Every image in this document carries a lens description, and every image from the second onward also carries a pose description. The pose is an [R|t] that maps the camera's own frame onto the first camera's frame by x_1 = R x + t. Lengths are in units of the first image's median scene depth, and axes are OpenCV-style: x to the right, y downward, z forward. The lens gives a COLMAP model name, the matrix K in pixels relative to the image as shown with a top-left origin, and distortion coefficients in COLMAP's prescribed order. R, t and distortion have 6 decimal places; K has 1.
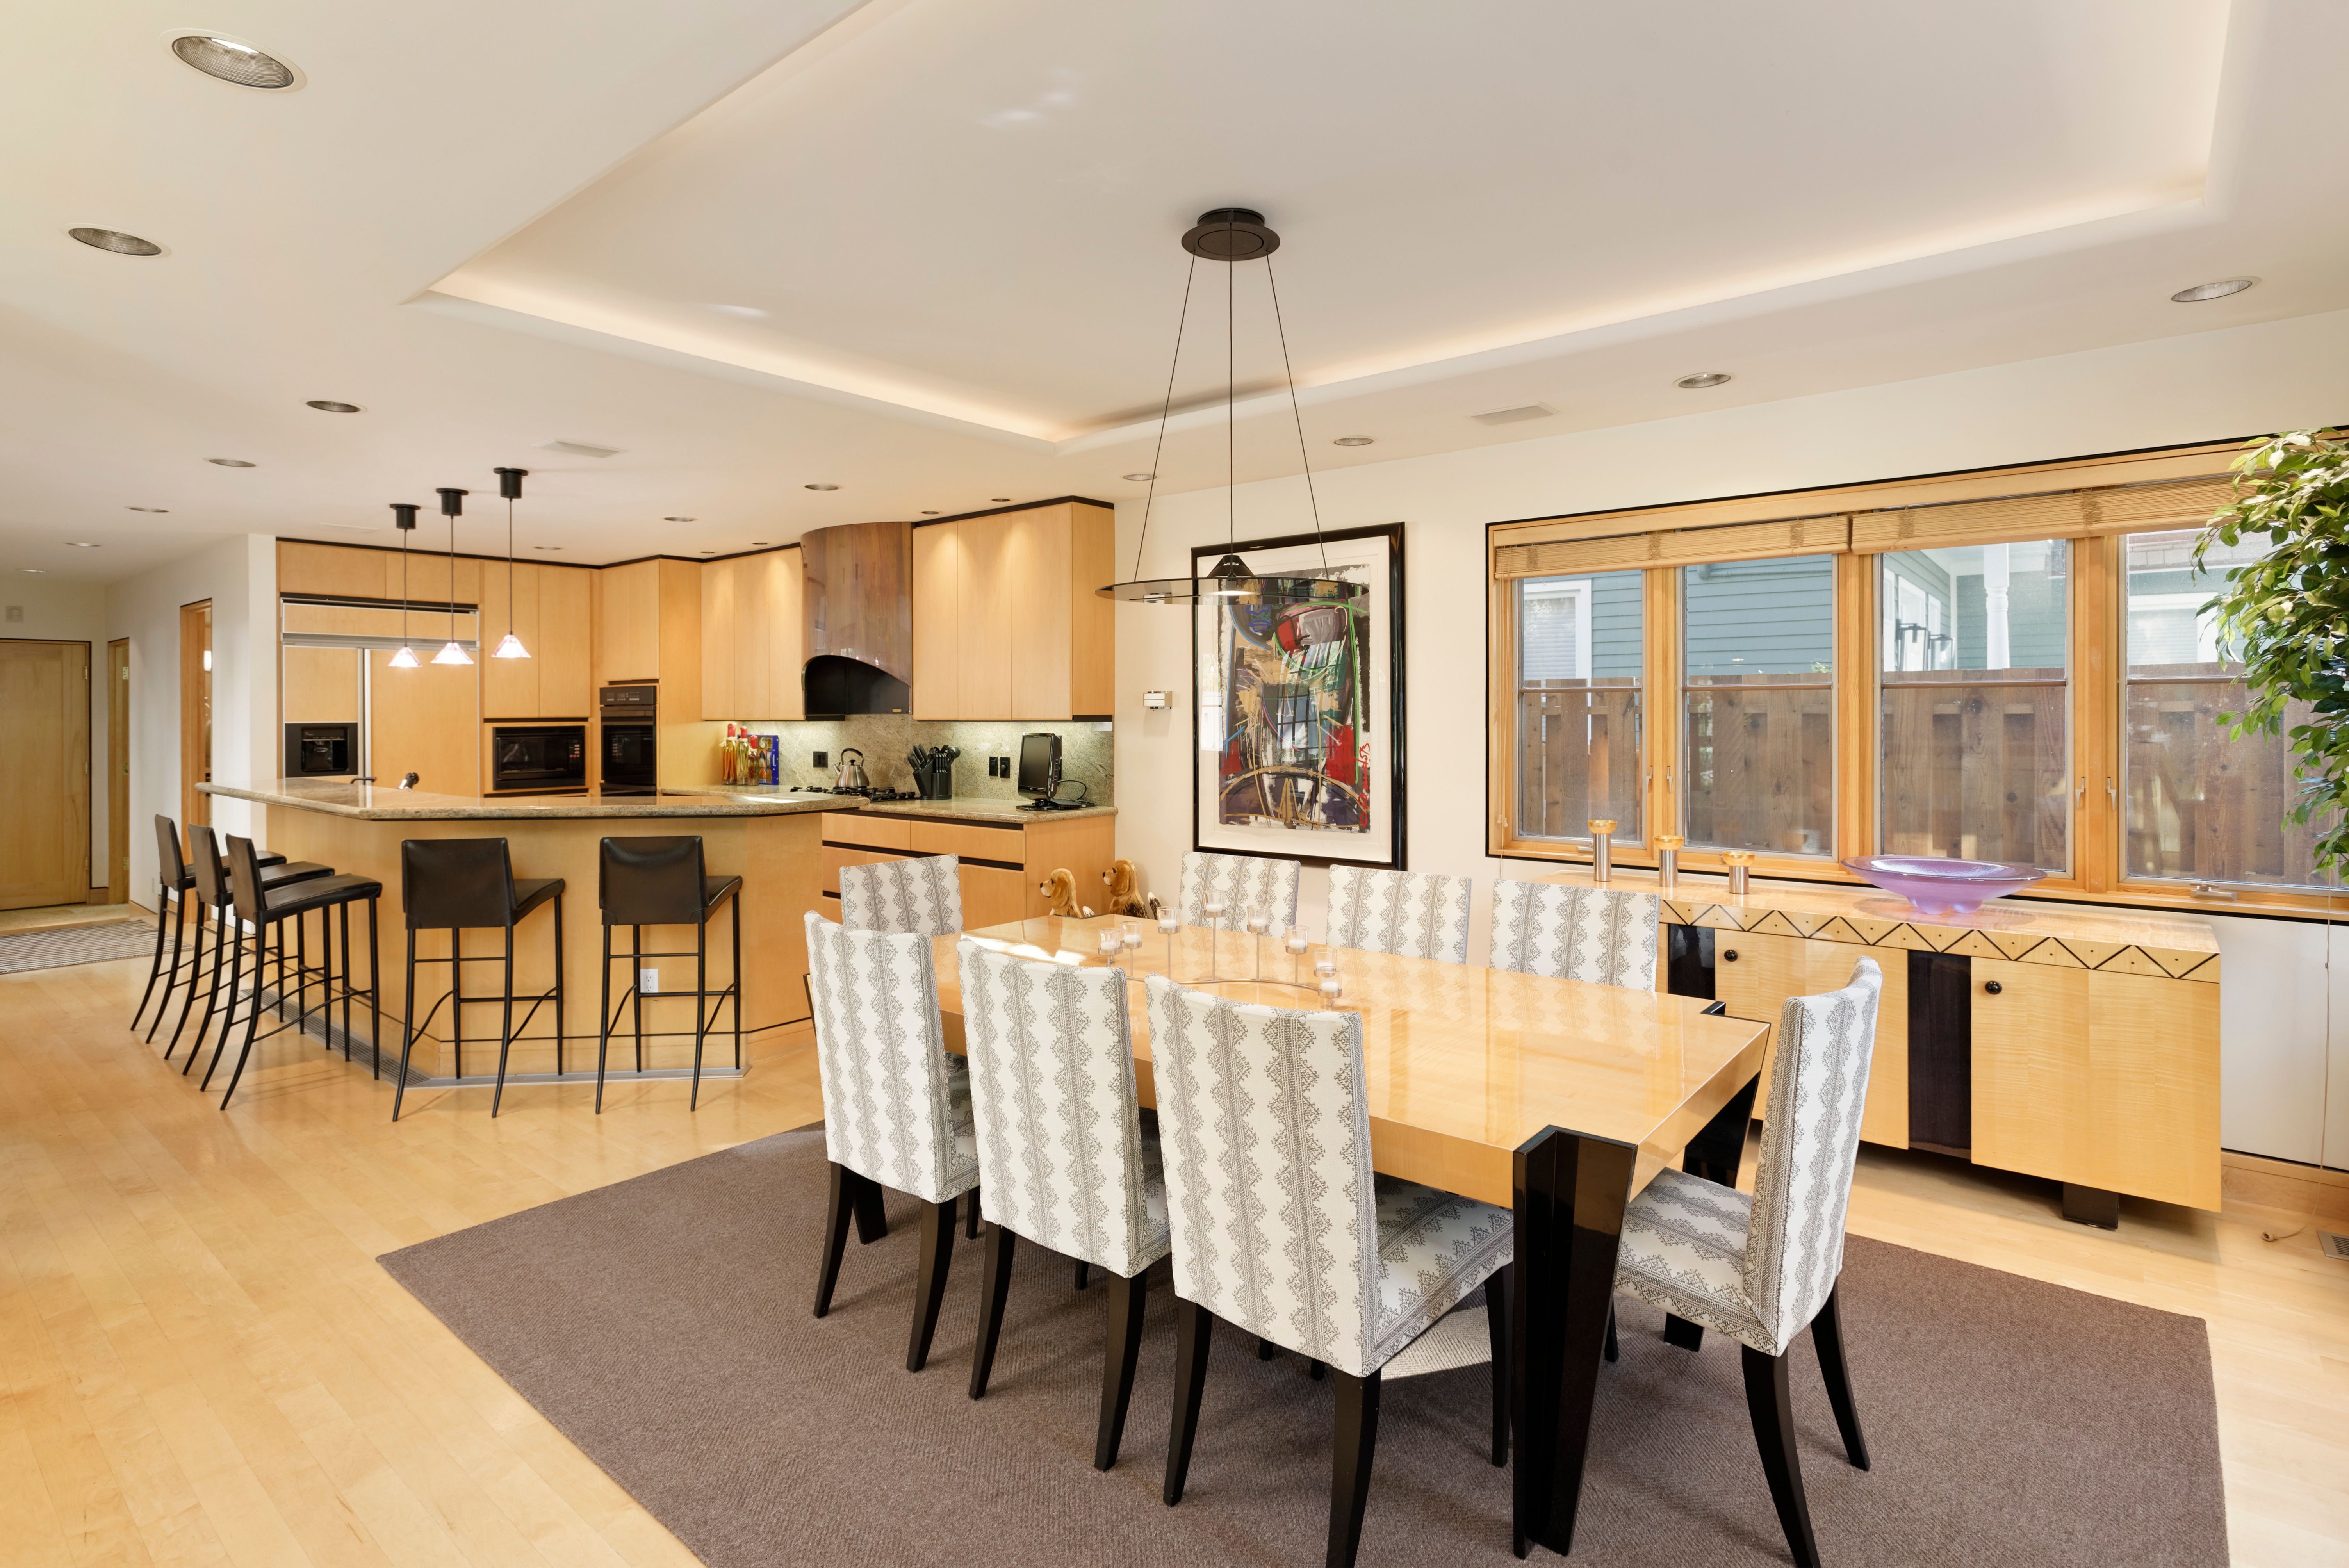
lens RADIAL K [[1193.3, 0, 1116.2], [0, 1193.3, 731.5], [0, 0, 1]] dist [0.012786, 0.000453]
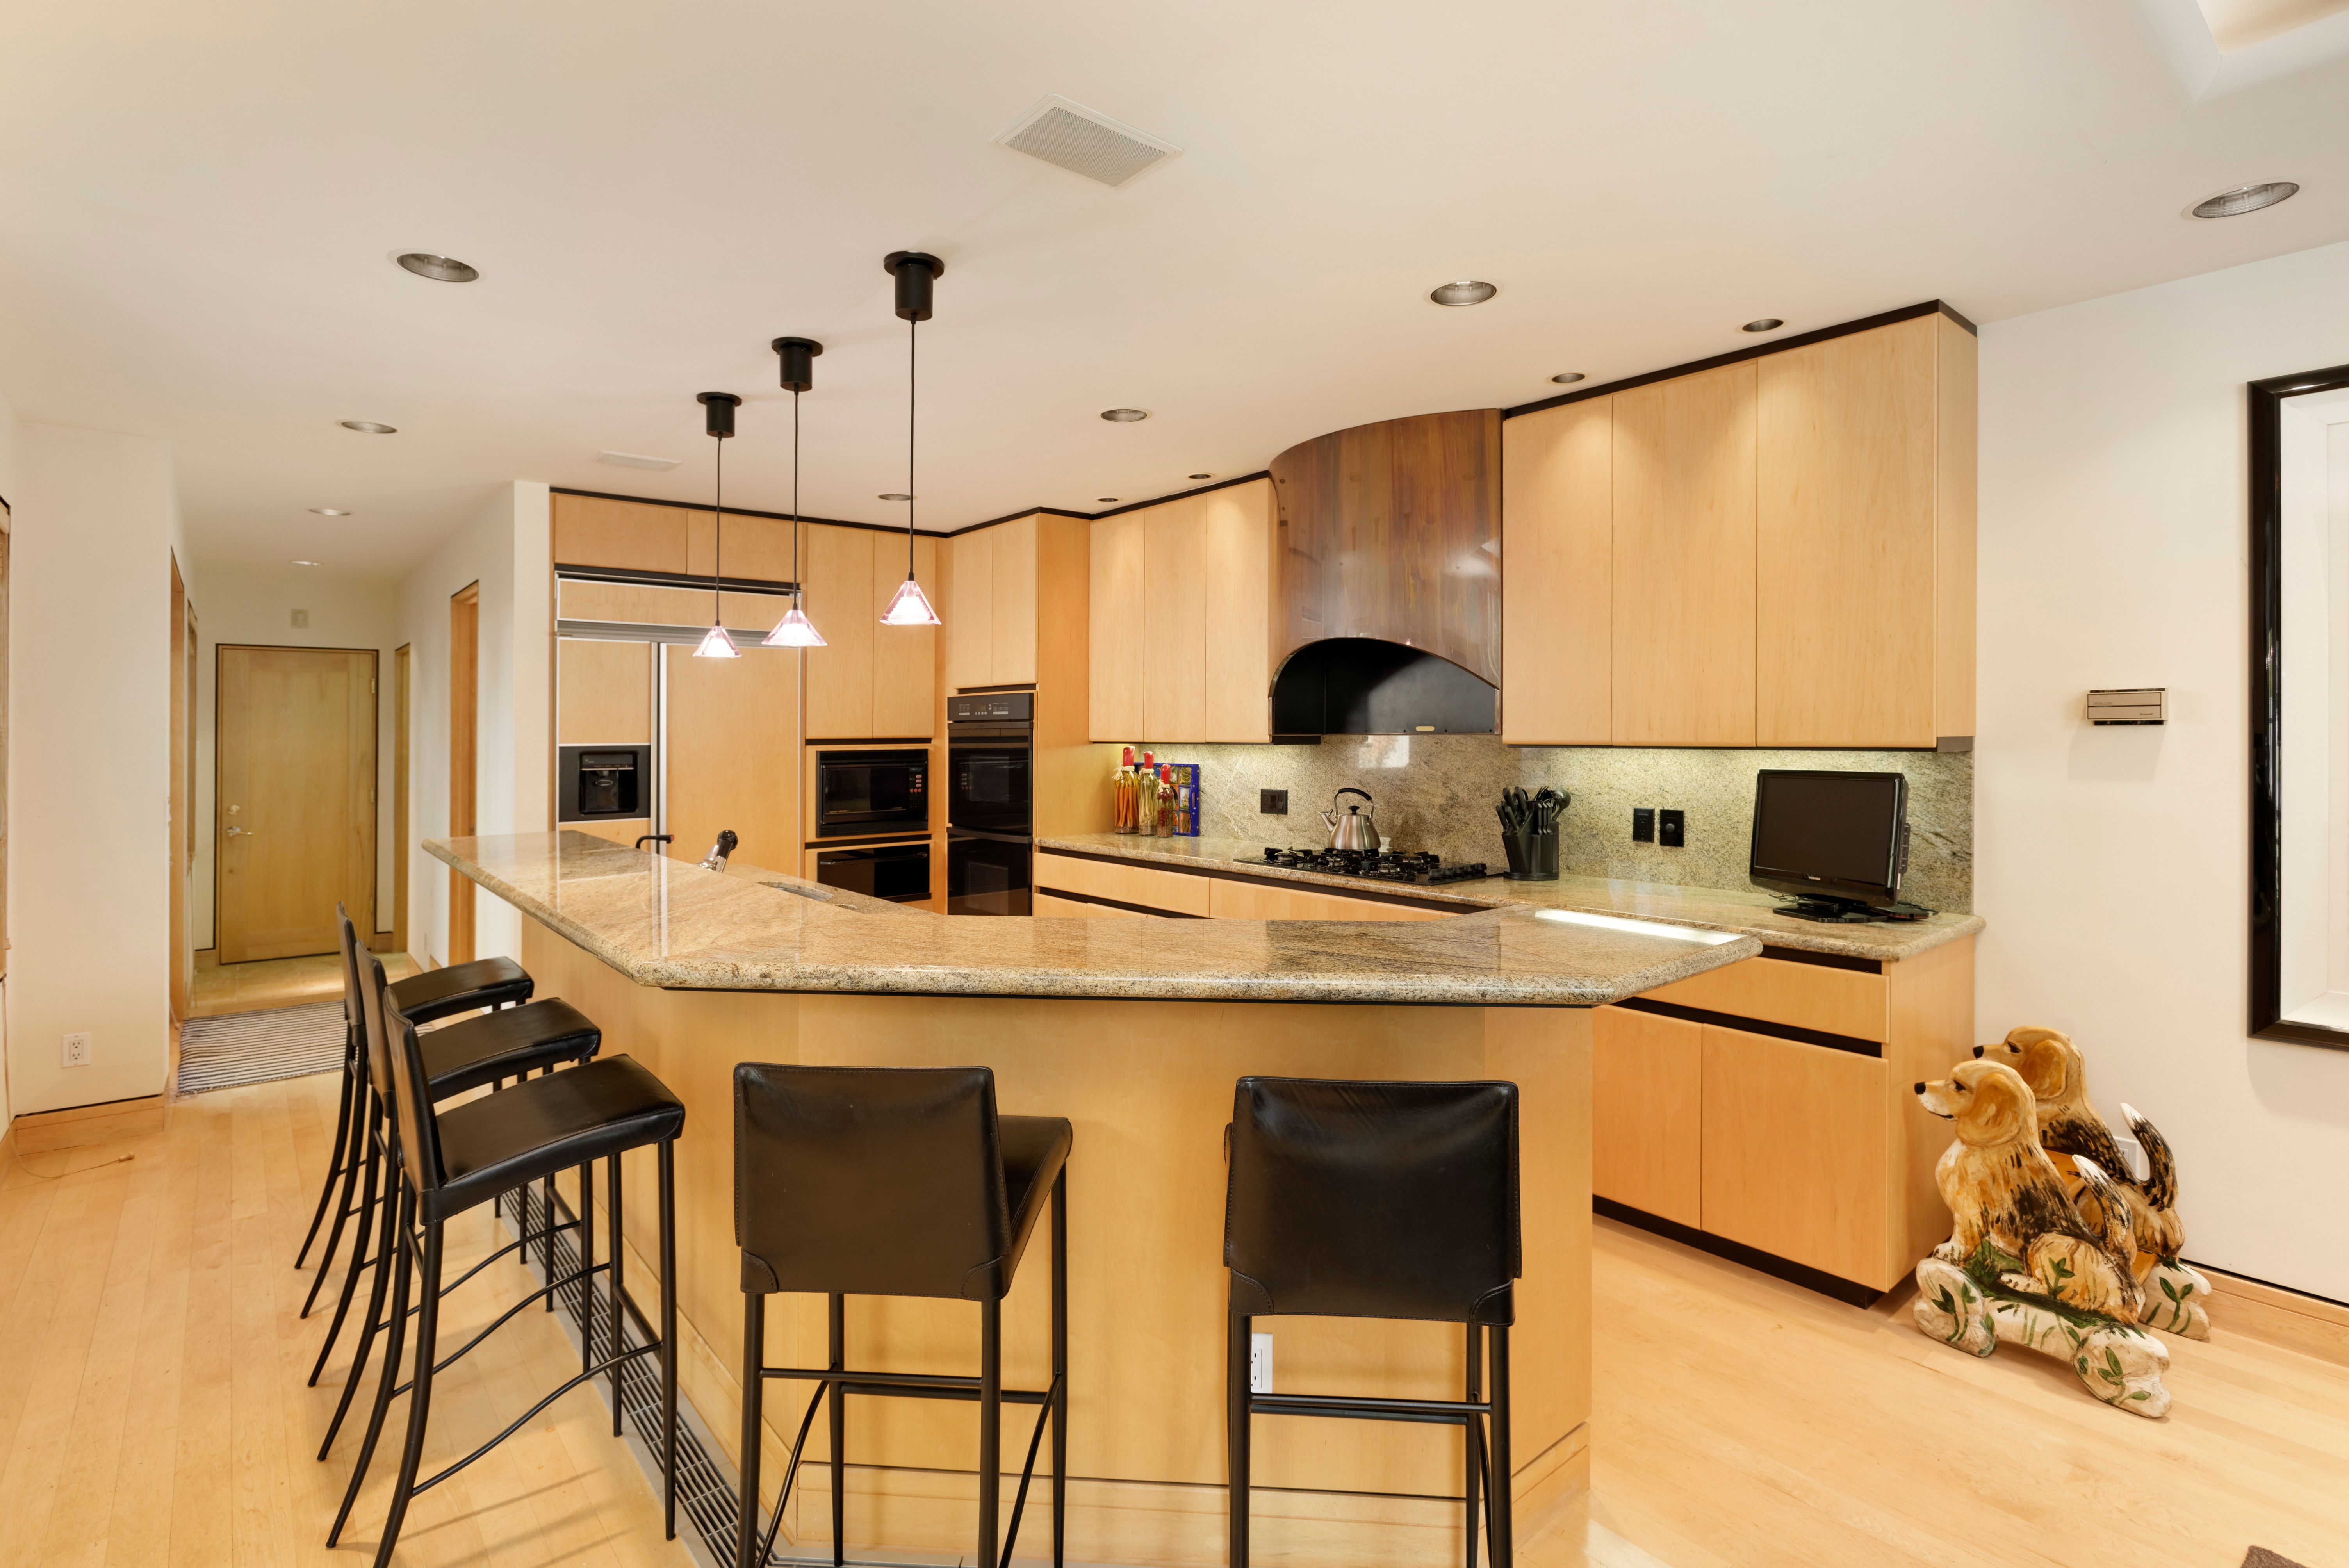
lens RADIAL K [[1140.3, 0, 1120.1], [0, 1140.3, 728.8], [0, 0, 1]] dist [-0.000749, 0.000099]
pose [[0.984013, 0.000125, -0.178096, -0.232634], [-0.003503, 0.999820, -0.018650, -0.005474], [0.178061, 0.018975, 0.983836, 0.375983]]
